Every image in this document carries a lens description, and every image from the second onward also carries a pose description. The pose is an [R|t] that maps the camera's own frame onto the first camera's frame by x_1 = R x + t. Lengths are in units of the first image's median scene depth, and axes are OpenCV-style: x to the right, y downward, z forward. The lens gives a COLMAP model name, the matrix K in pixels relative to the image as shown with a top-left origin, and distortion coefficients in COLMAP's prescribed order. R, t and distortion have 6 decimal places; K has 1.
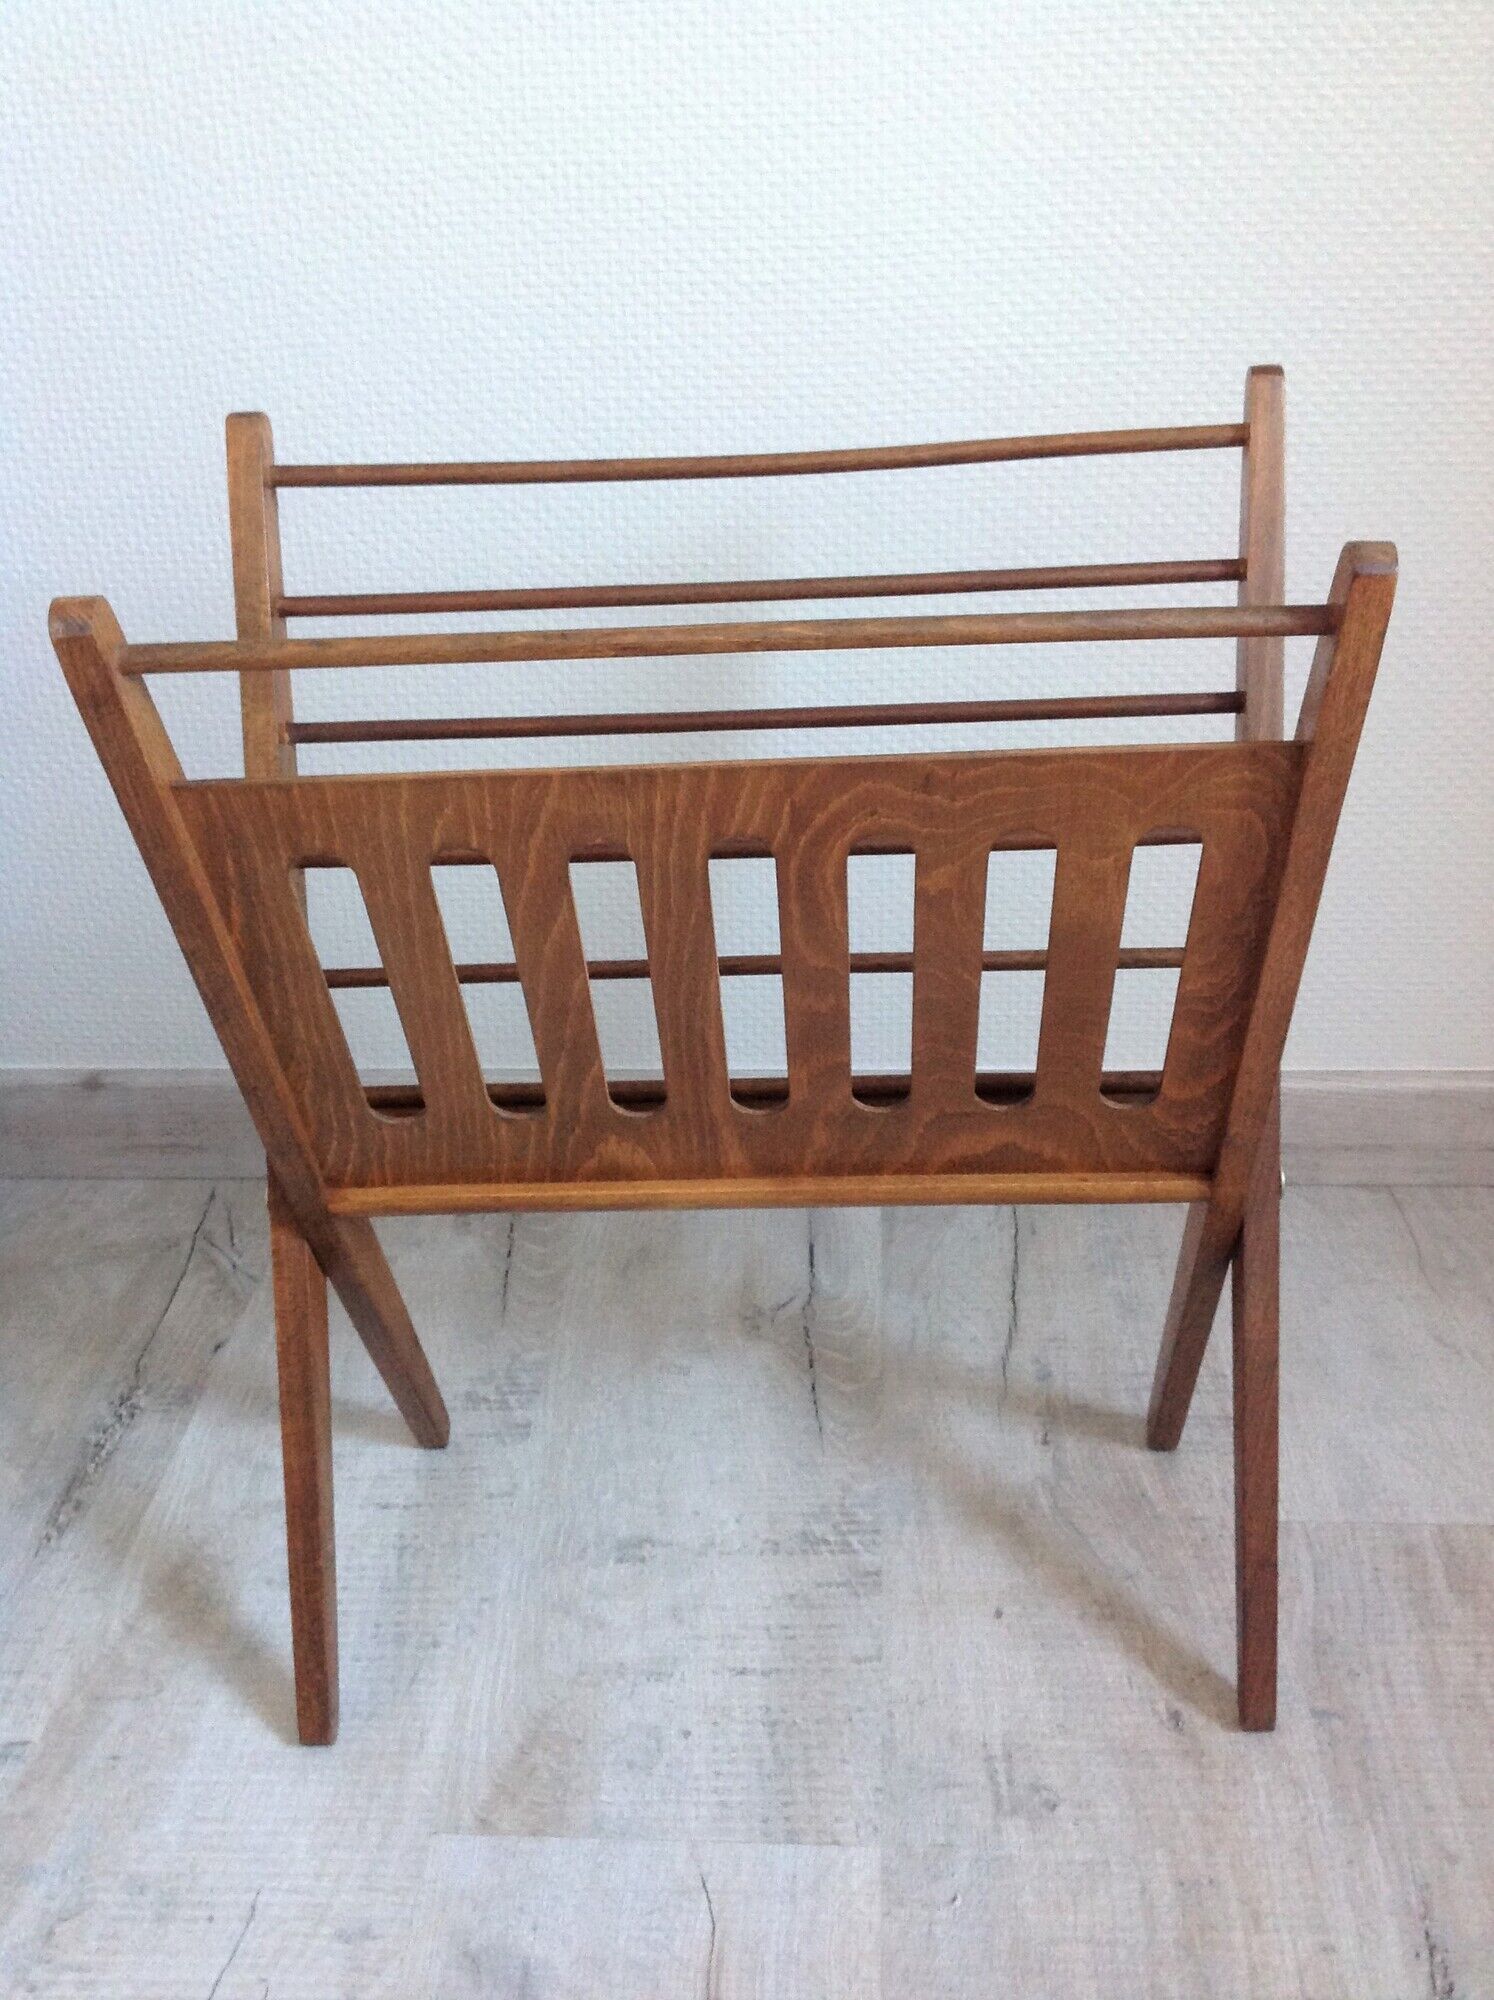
lens RADIAL K [[1908.6, 0, 746.4], [0, 1908.6, 1018.9], [0, 0, 1]] dist [0.017561, 0.000000]
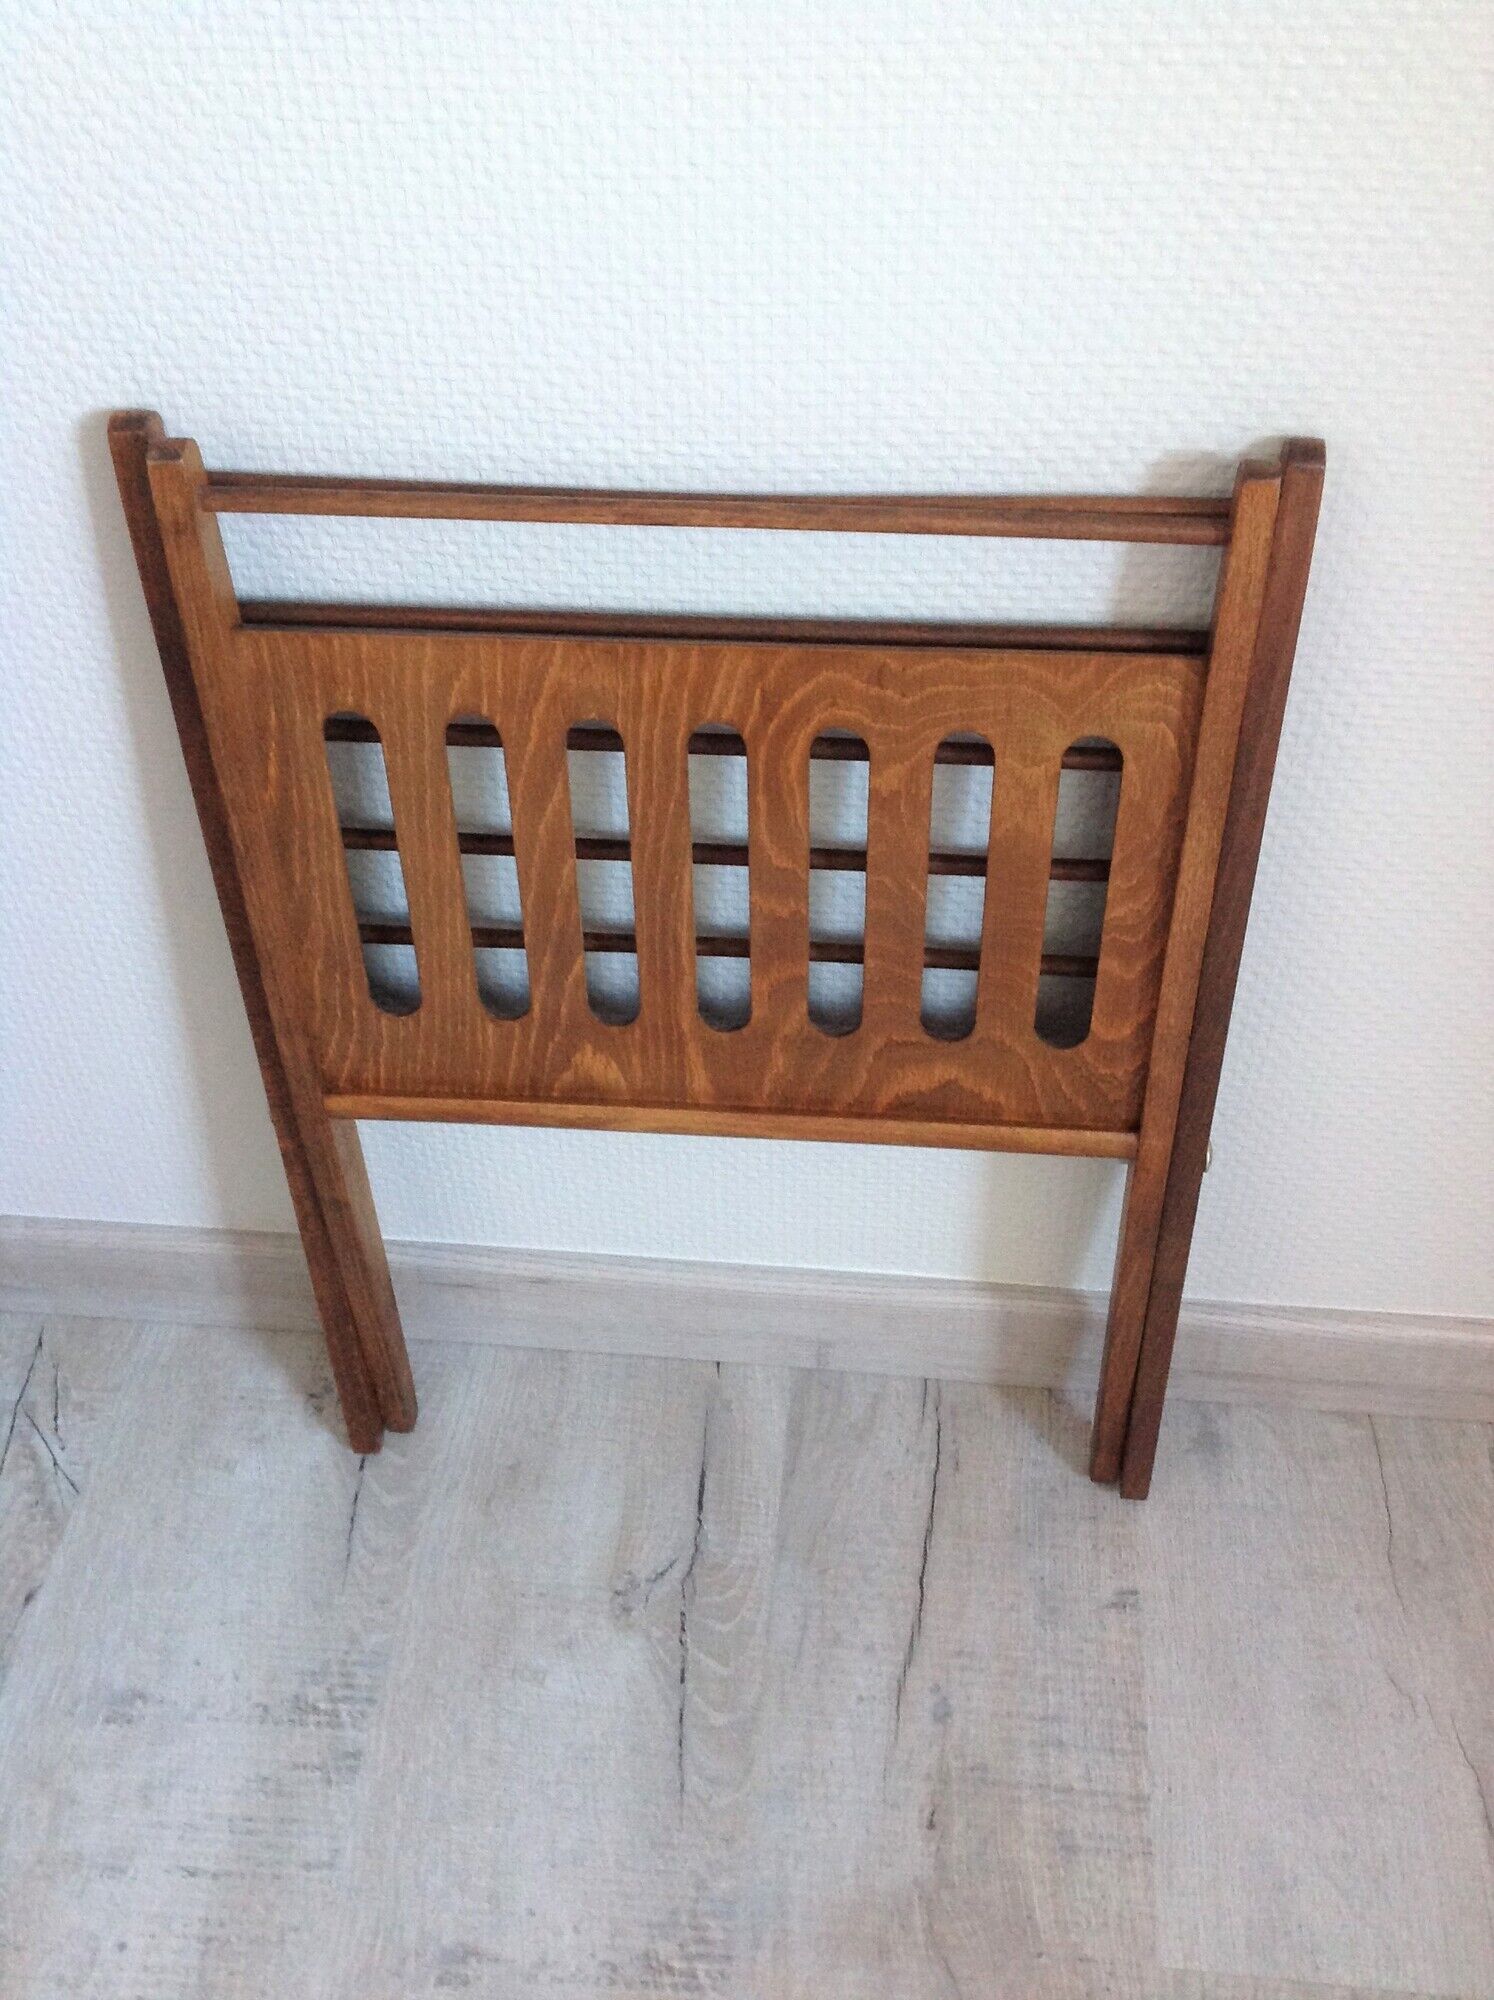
lens RADIAL K [[1905.1, 0, 751.3], [0, 1905.1, 1009.5], [0, 0, 1]] dist [-0.004634, 0.000000]
pose [[0.999078, 0.038561, -0.018879, 0.082653], [-0.031393, 0.956061, 0.291481, -0.438229], [0.029289, -0.290620, 0.956390, 0.284434]]
